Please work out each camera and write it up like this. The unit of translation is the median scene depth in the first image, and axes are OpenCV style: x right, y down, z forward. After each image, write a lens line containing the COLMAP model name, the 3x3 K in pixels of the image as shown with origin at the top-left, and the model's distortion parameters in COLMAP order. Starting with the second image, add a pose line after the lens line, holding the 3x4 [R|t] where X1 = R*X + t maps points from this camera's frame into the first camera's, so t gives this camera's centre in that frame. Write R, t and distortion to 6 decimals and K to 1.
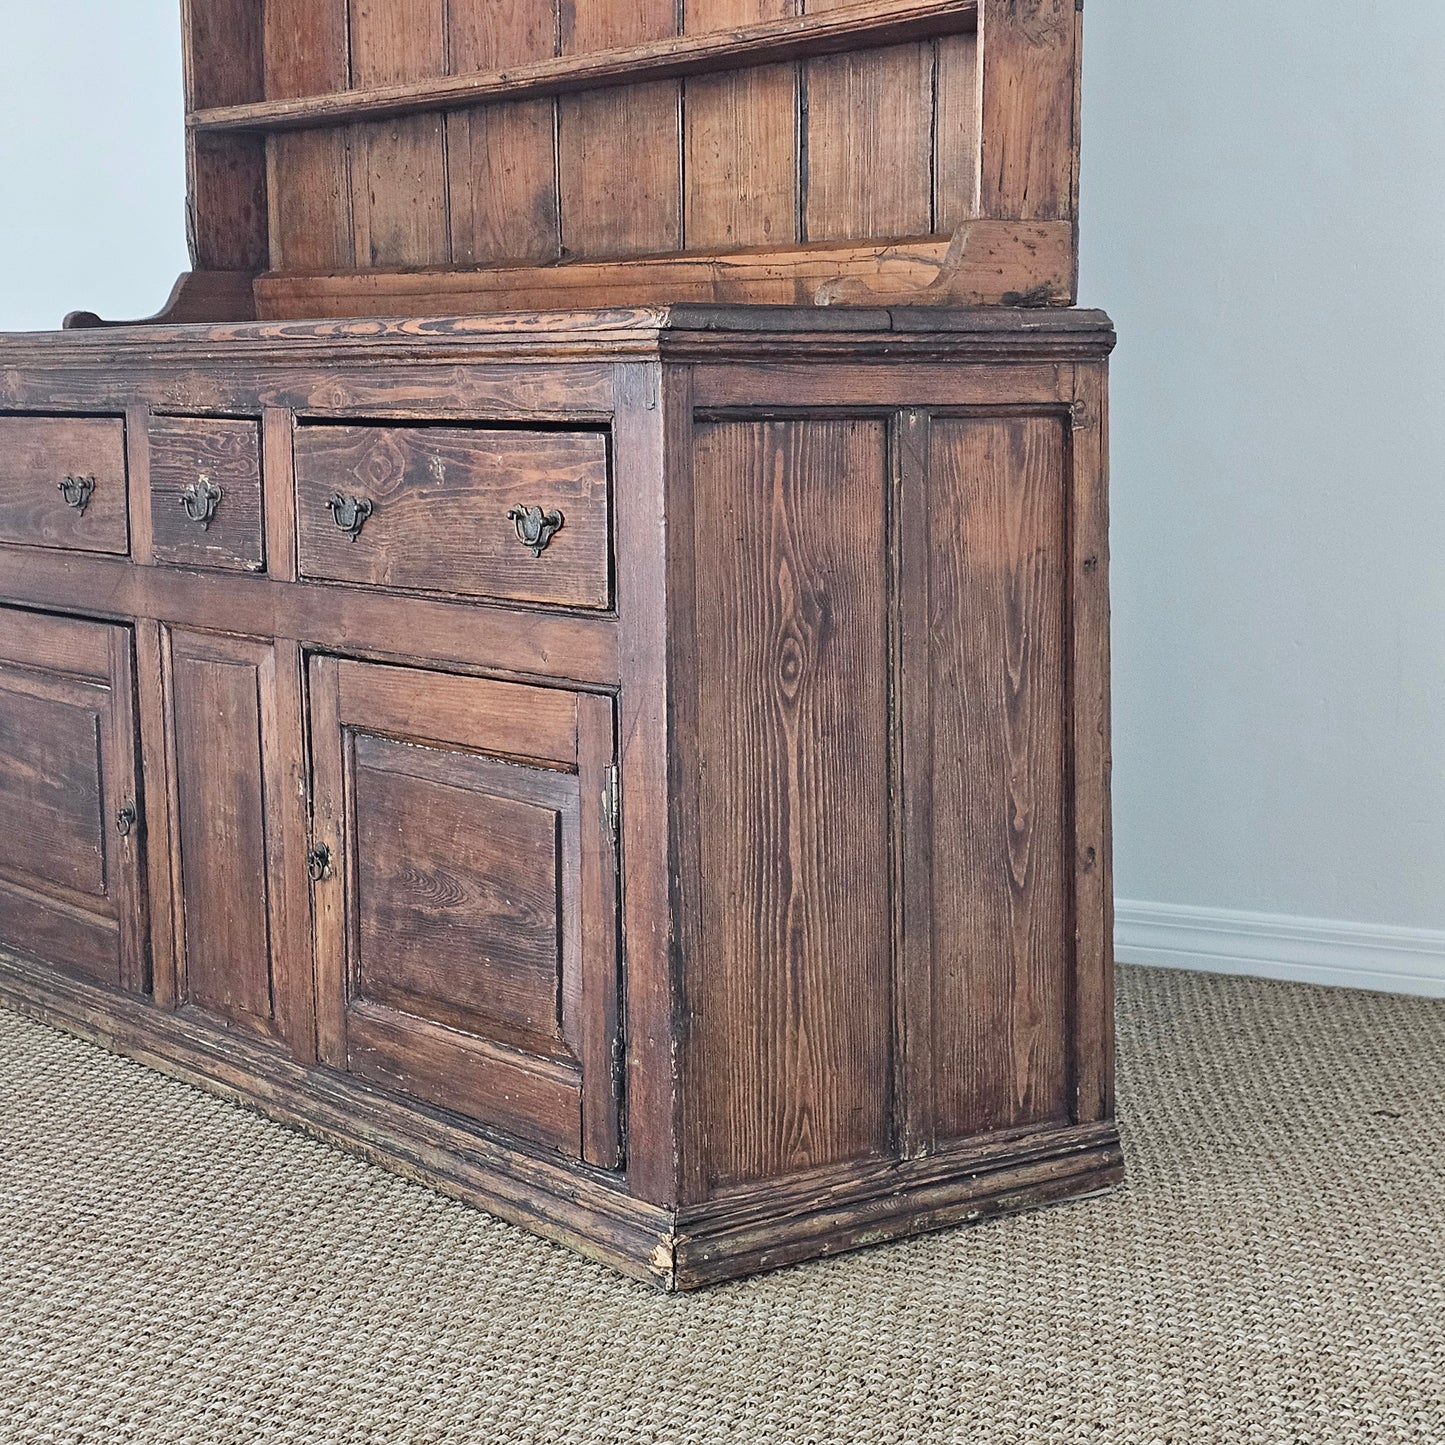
lens RADIAL K [[2798.1, 0, 769.0], [0, 2798.1, 677.9], [0, 0, 1]] dist [0.155223, 0.000000]
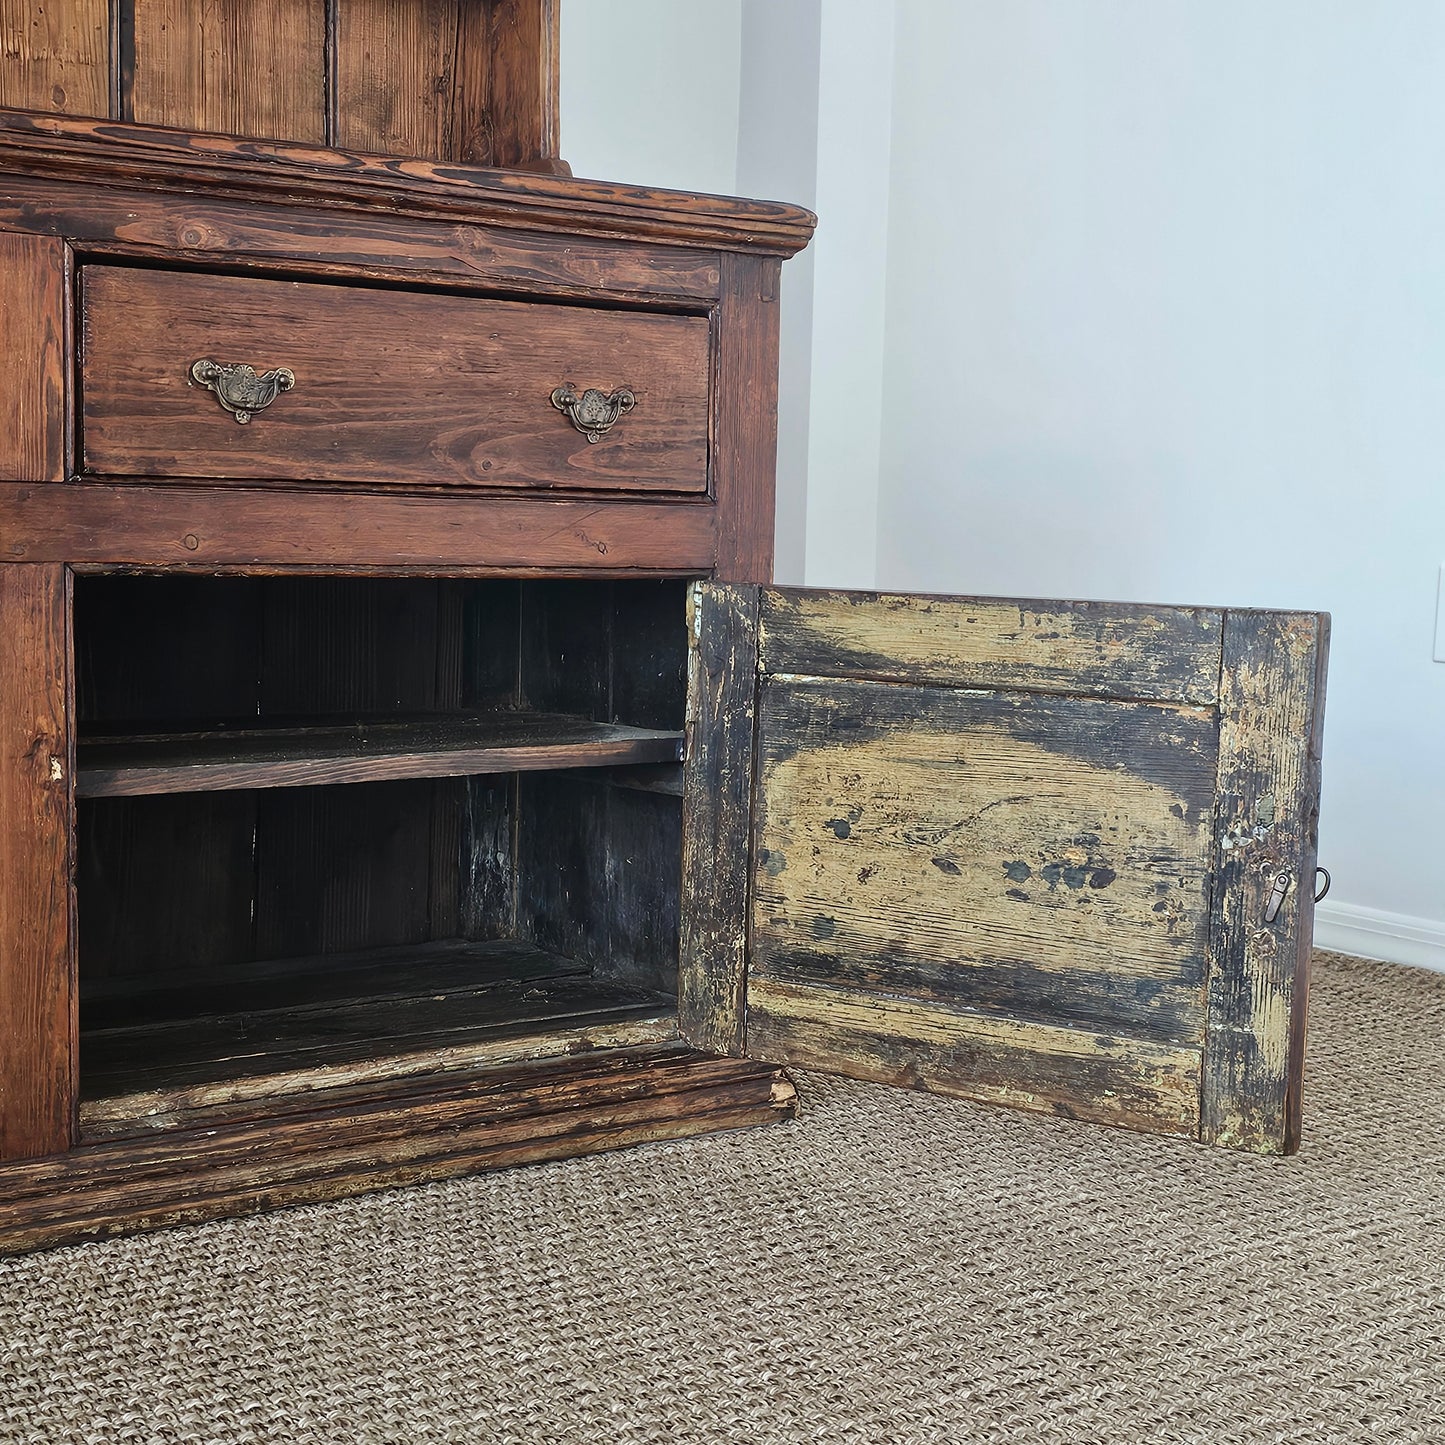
lens RADIAL K [[2181.8, 0, 723.3], [0, 2181.8, 696.4], [0, 0, 1]] dist [0.097145, 0.000000]
pose [[0.057380, -0.070512, 0.995859, -0.792410], [0.085805, 0.994160, 0.065447, -0.002126], [-0.994658, 0.081694, 0.063095, 0.876062]]
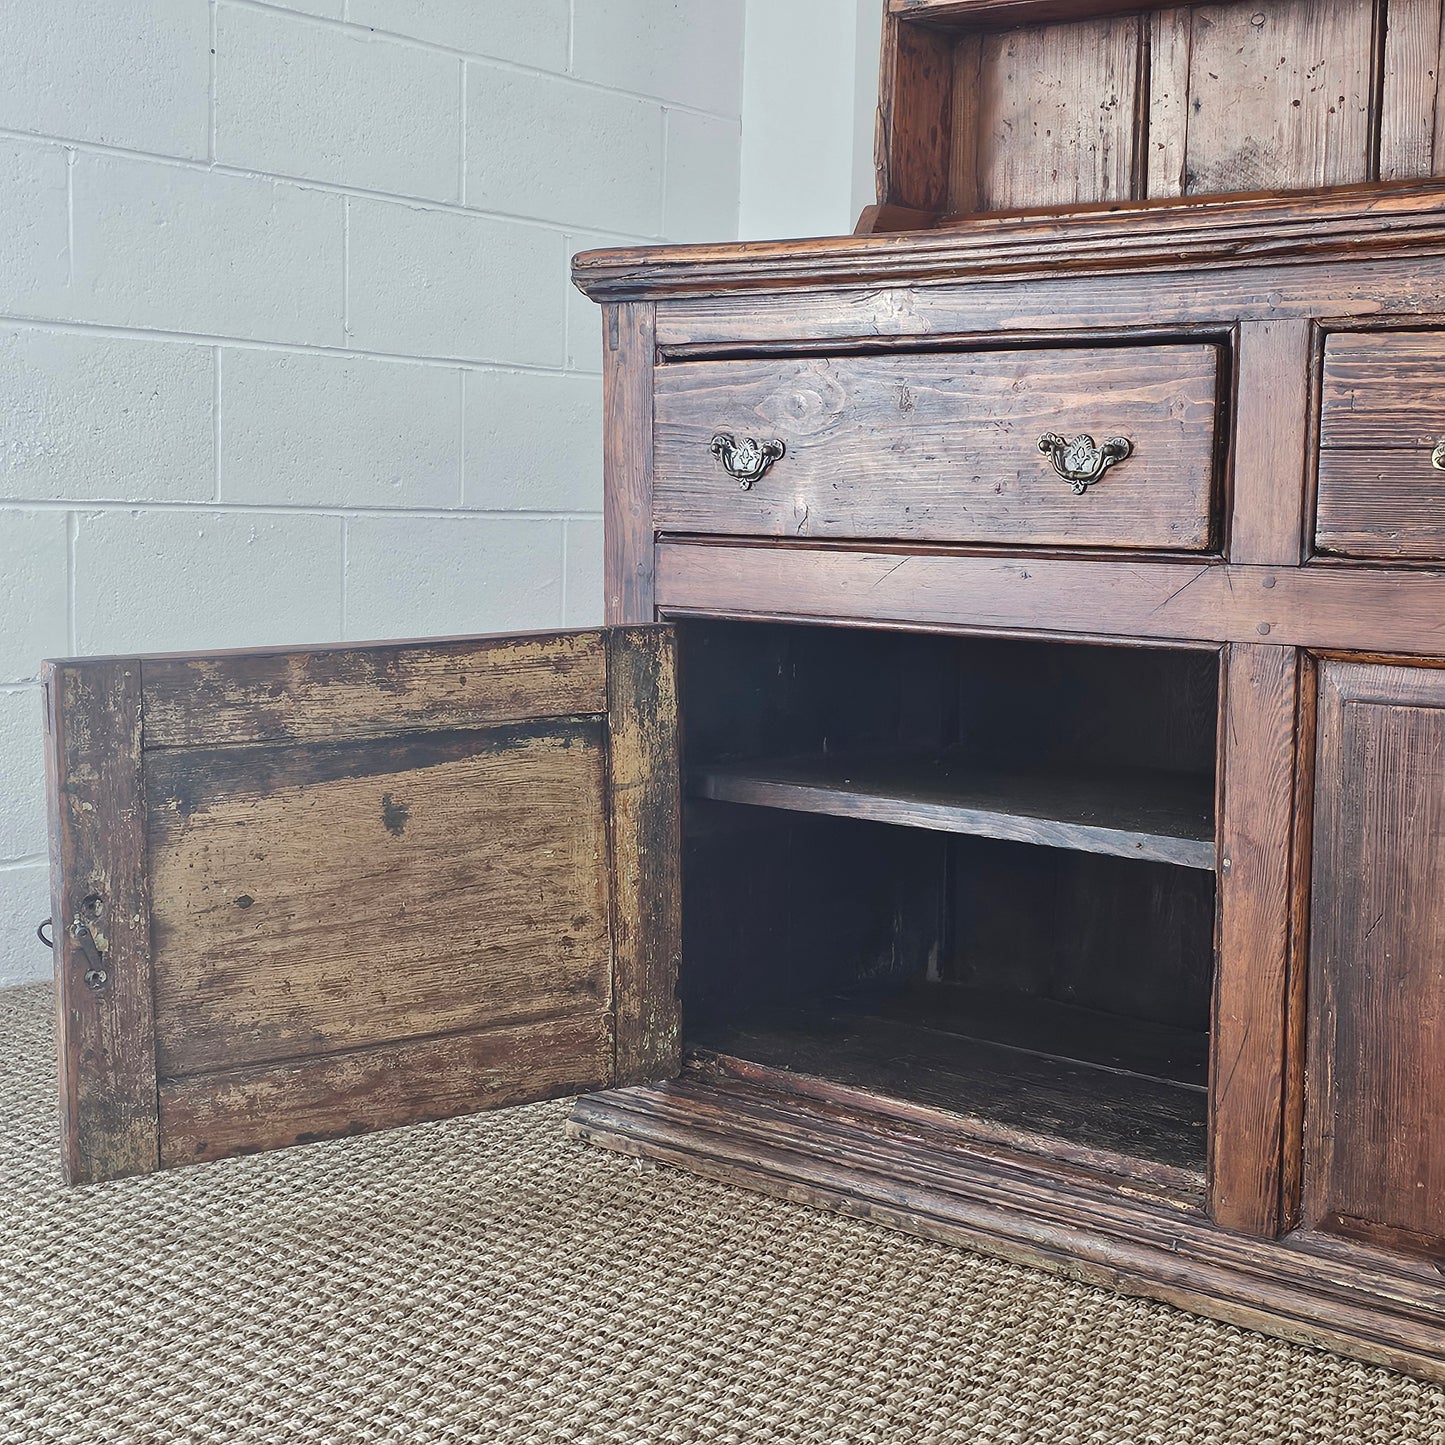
lens RADIAL K [[2181.8, 0, 757.5], [0, 2181.8, 664.4], [0, 0, 1]] dist [0.097145, 0.000000]
pose [[0.972102, 0.014121, 0.234132, -0.549235], [-0.006537, 0.999430, -0.033134, 0.001505], [-0.234466, 0.030679, 0.971640, 0.633504]]
